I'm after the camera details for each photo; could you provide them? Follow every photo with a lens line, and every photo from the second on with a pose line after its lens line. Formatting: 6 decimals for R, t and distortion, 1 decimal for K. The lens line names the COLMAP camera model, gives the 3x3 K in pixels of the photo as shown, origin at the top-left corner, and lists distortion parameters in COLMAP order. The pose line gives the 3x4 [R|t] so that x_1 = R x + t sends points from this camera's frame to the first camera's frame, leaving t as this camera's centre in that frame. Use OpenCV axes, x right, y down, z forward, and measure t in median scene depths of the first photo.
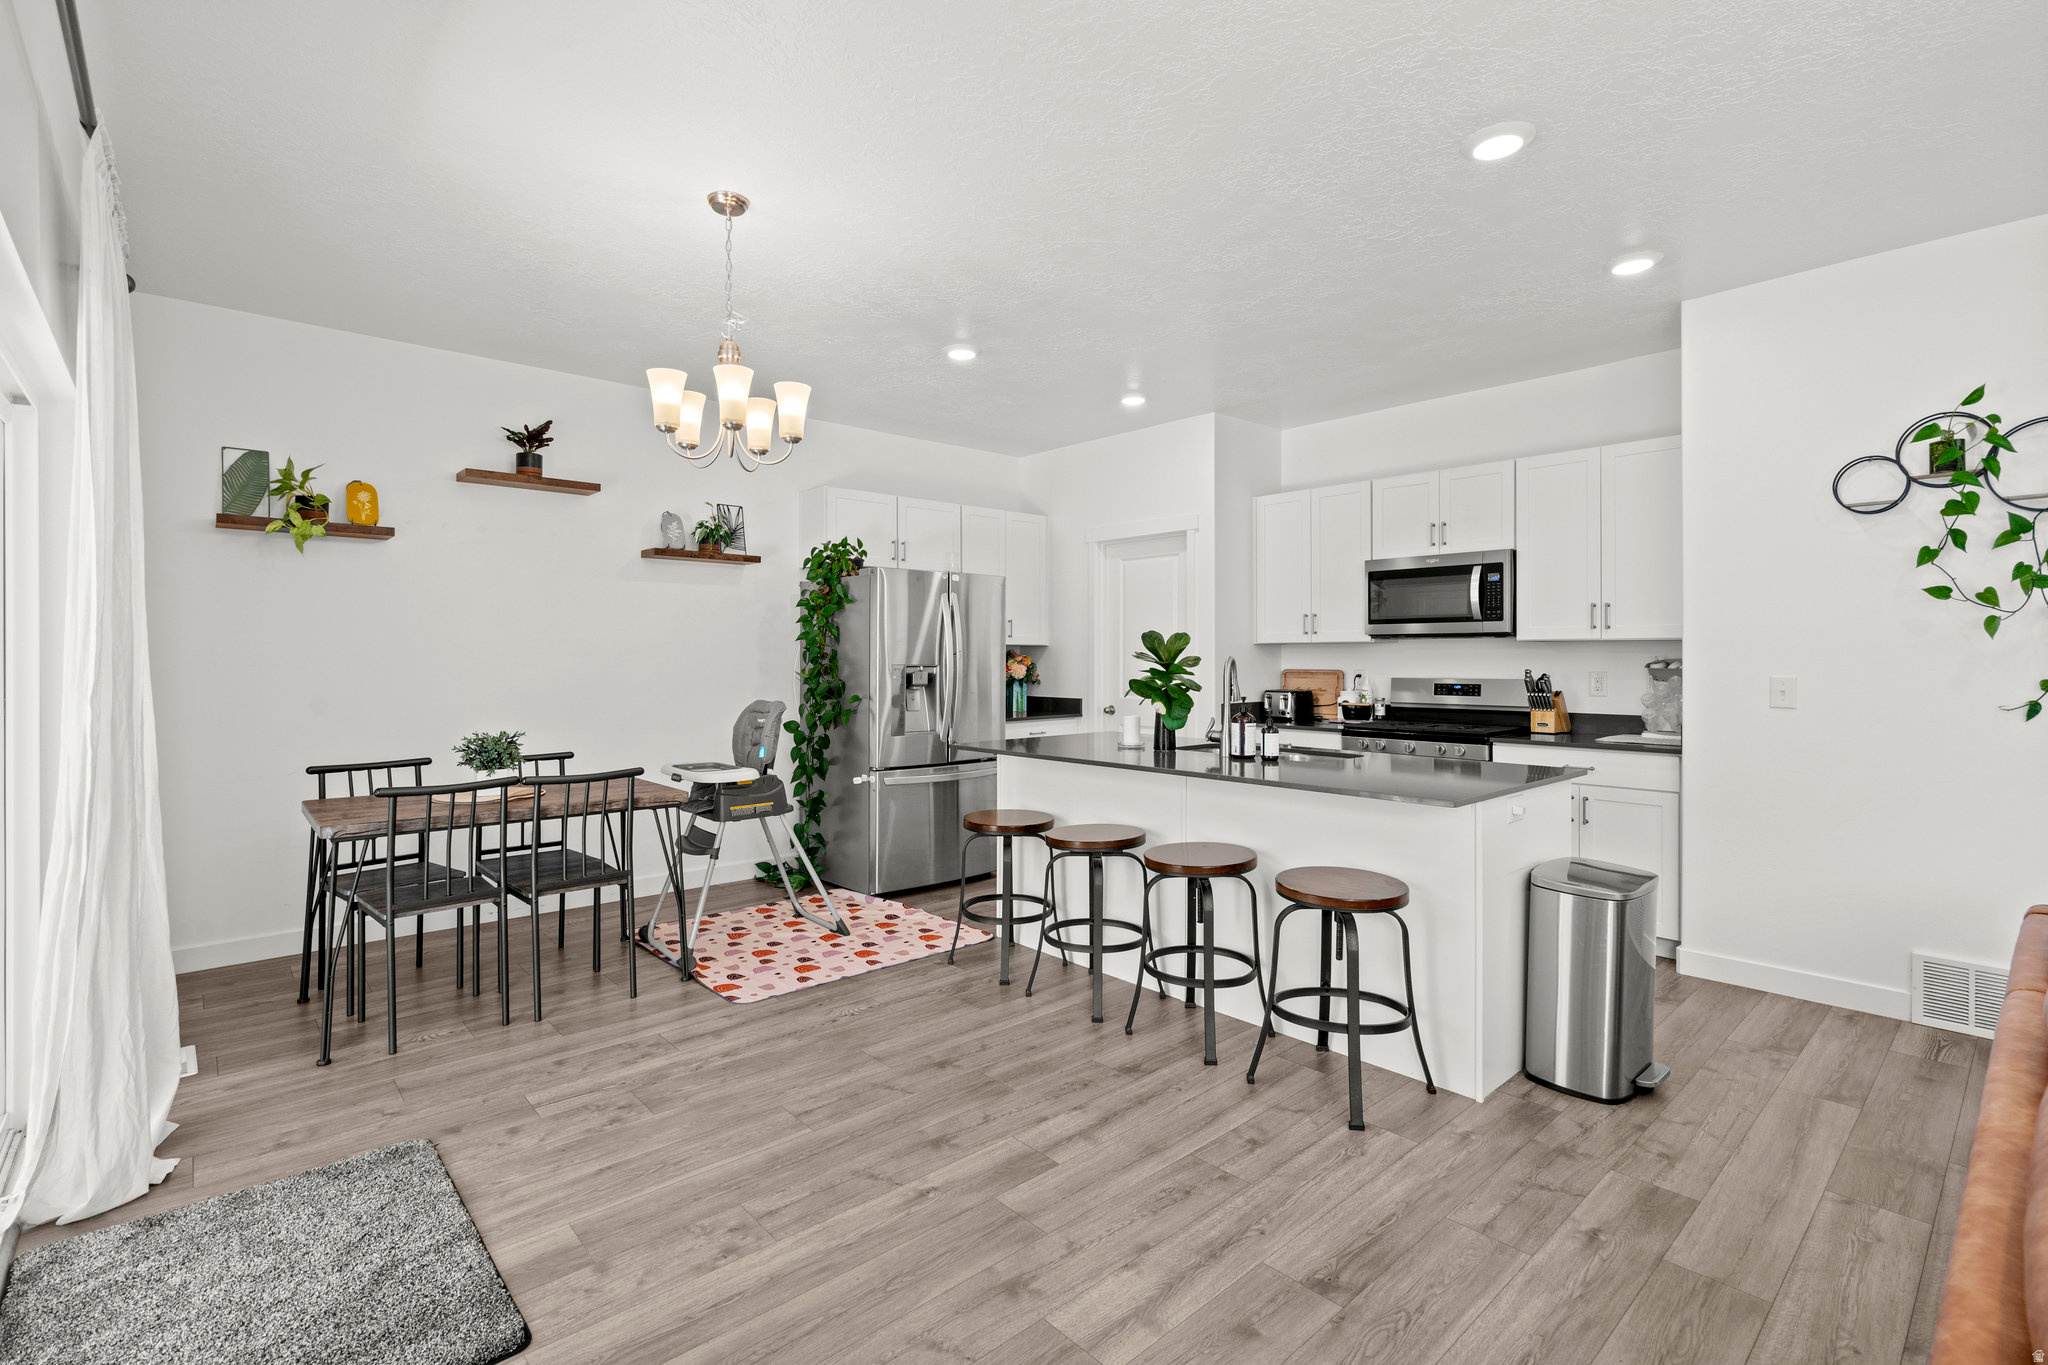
lens RADIAL K [[931.7, 0, 1029.4], [0, 931.7, 663.7], [0, 0, 1]] dist [-0.004748, 0.003391]
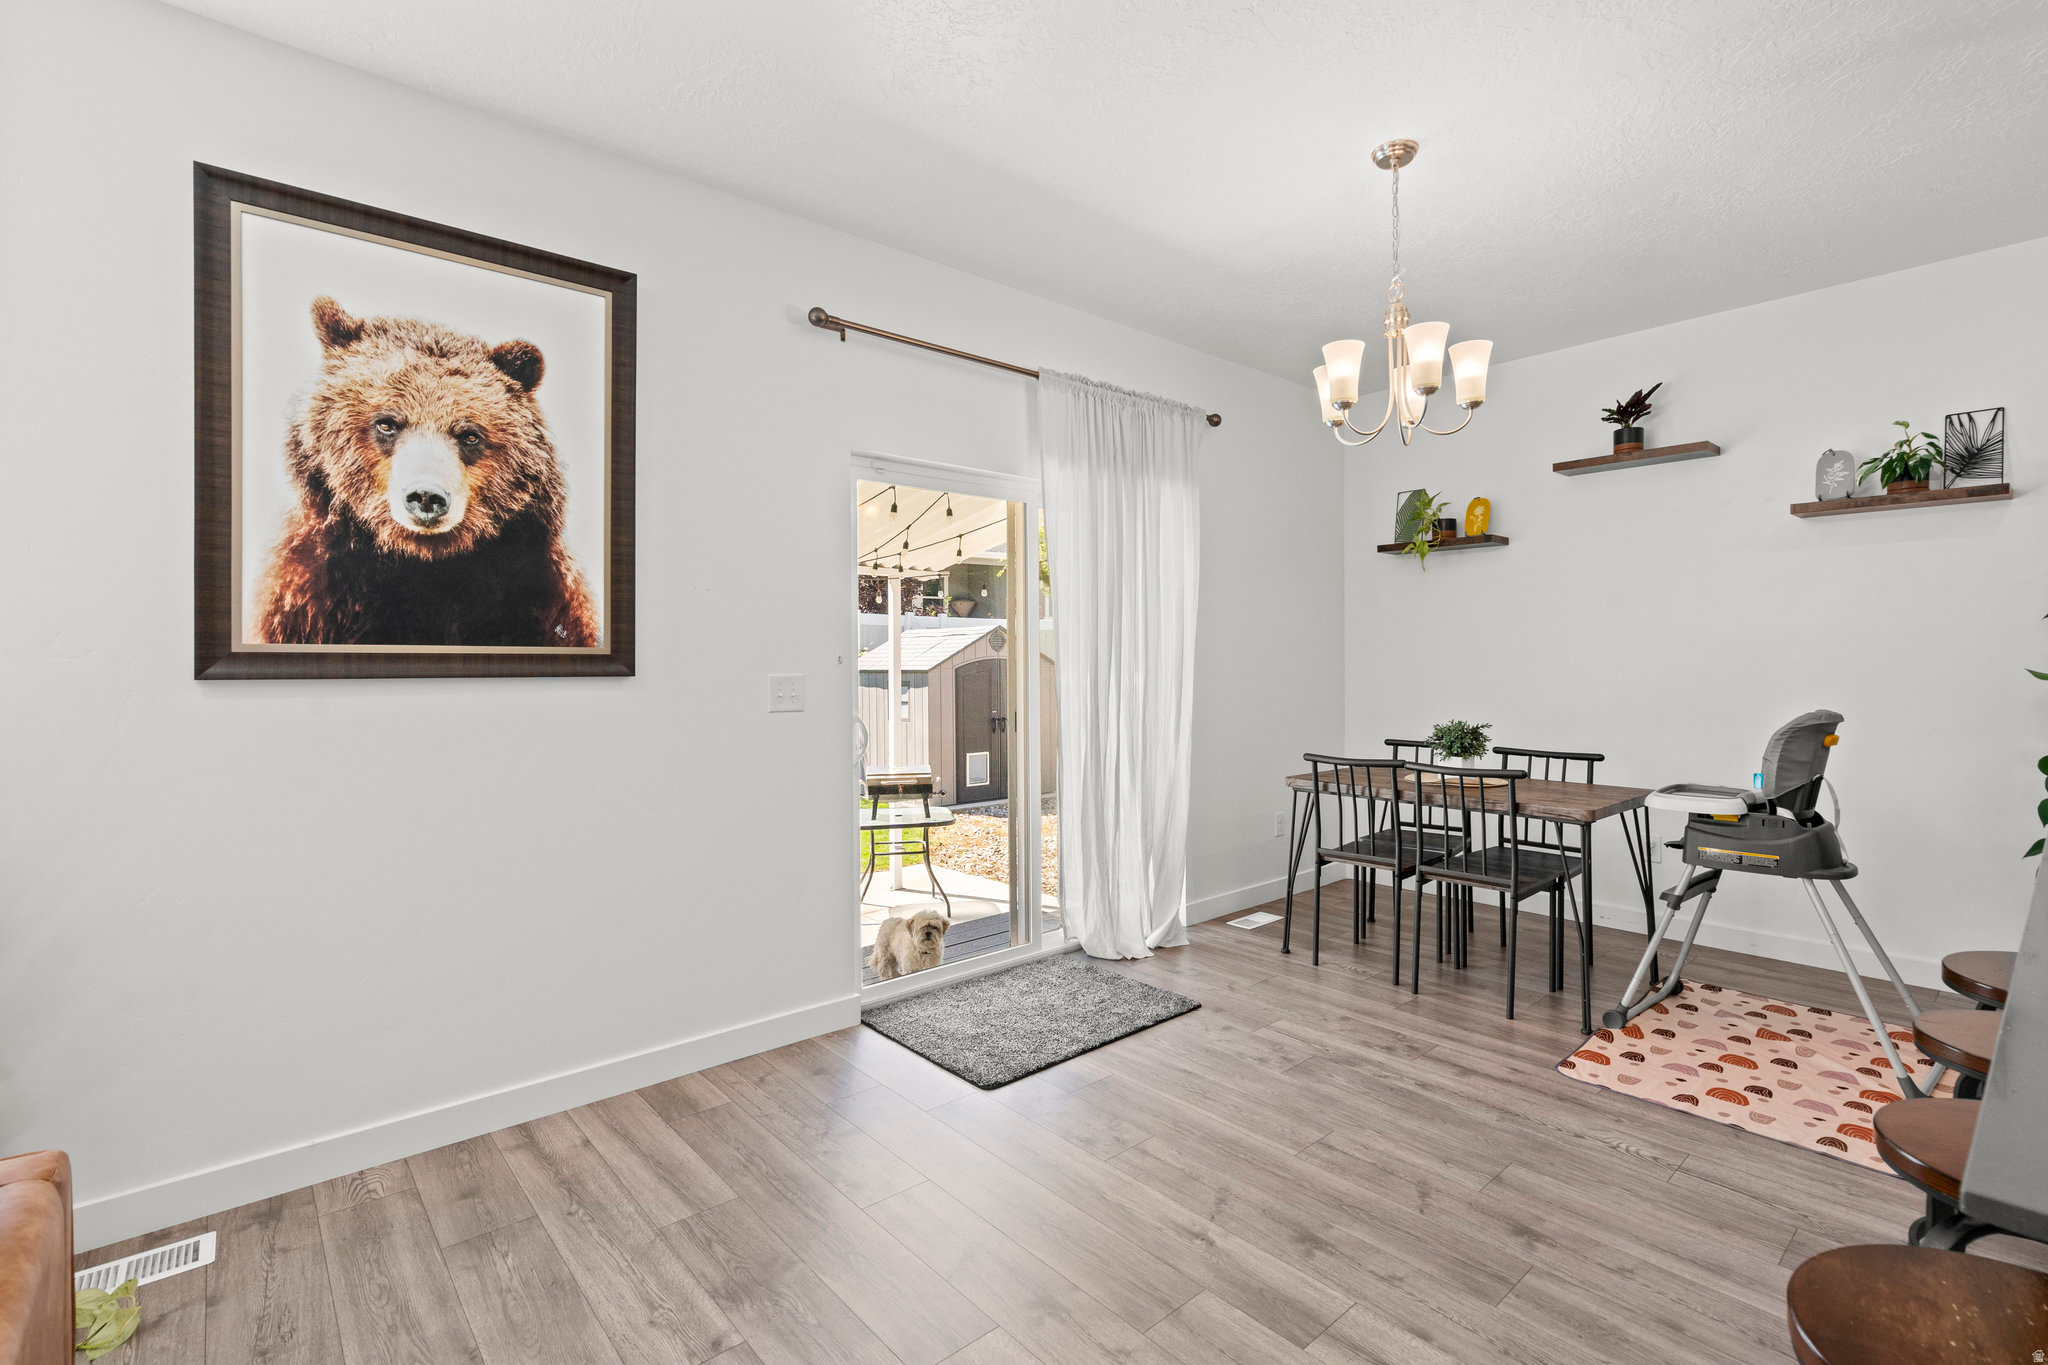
lens RADIAL K [[931.7, 0, 1019.9], [0, 931.7, 667.8], [0, 0, 1]] dist [-0.004748, 0.003391]
pose [[-0.013270, 0.009643, -0.999865, 0.411622], [-0.001620, 0.999952, 0.009666, 0.002584], [0.999911, 0.001748, -0.013254, 0.433776]]
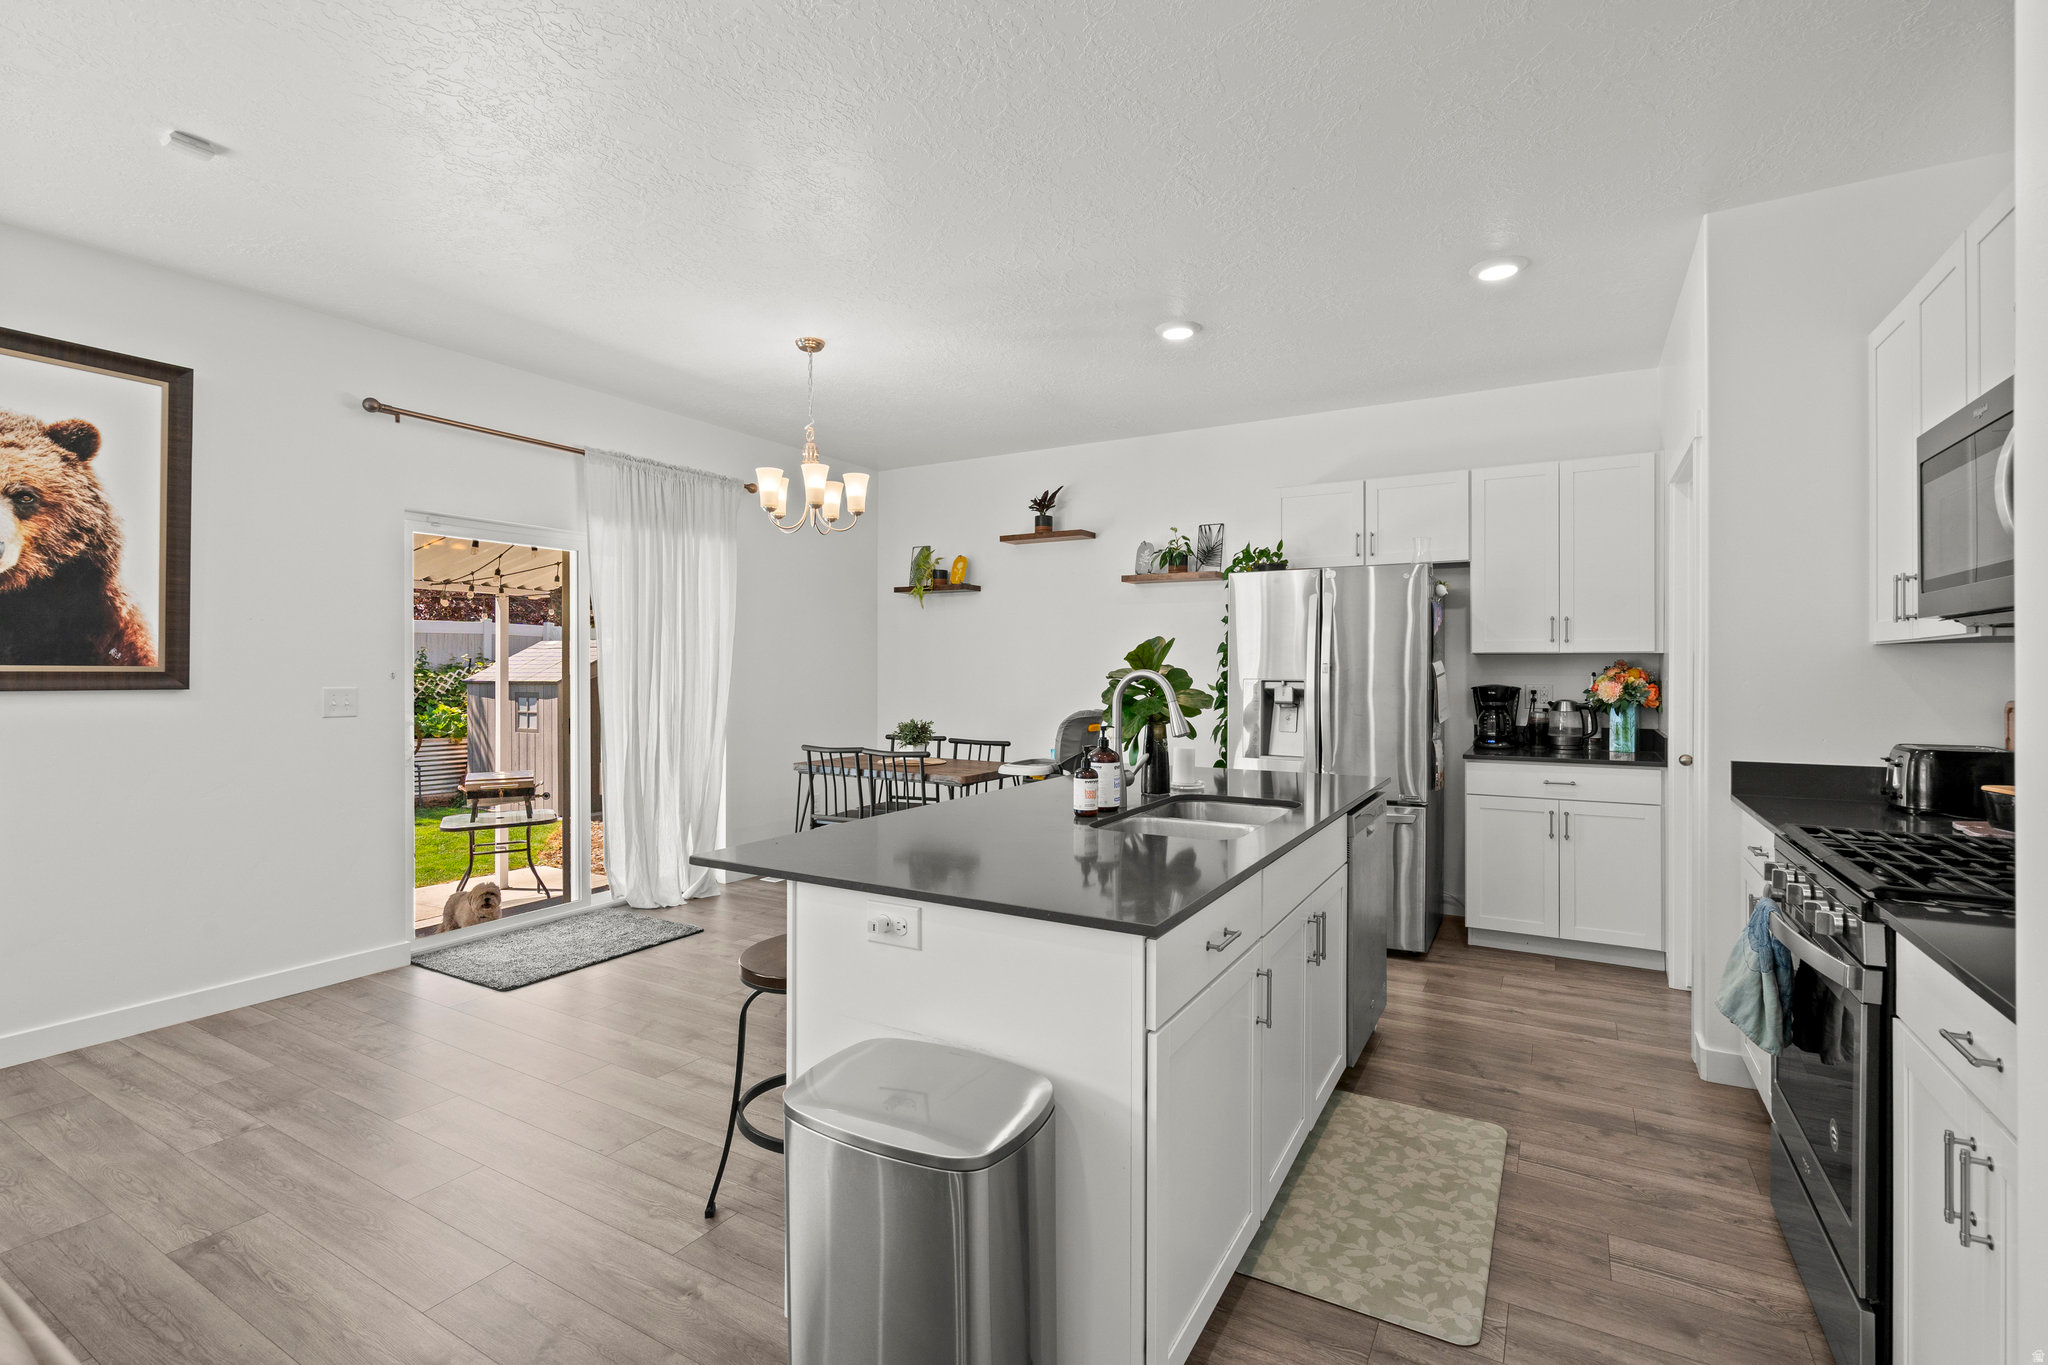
lens RADIAL K [[931.7, 0, 1021.2], [0, 931.7, 672.1], [0, 0, 1]] dist [-0.004748, 0.003391]
pose [[0.308316, 0.004761, -0.951272, 0.752191], [-0.007246, 0.999970, 0.002656, -0.007021], [0.951256, 0.006074, 0.308341, 0.592484]]
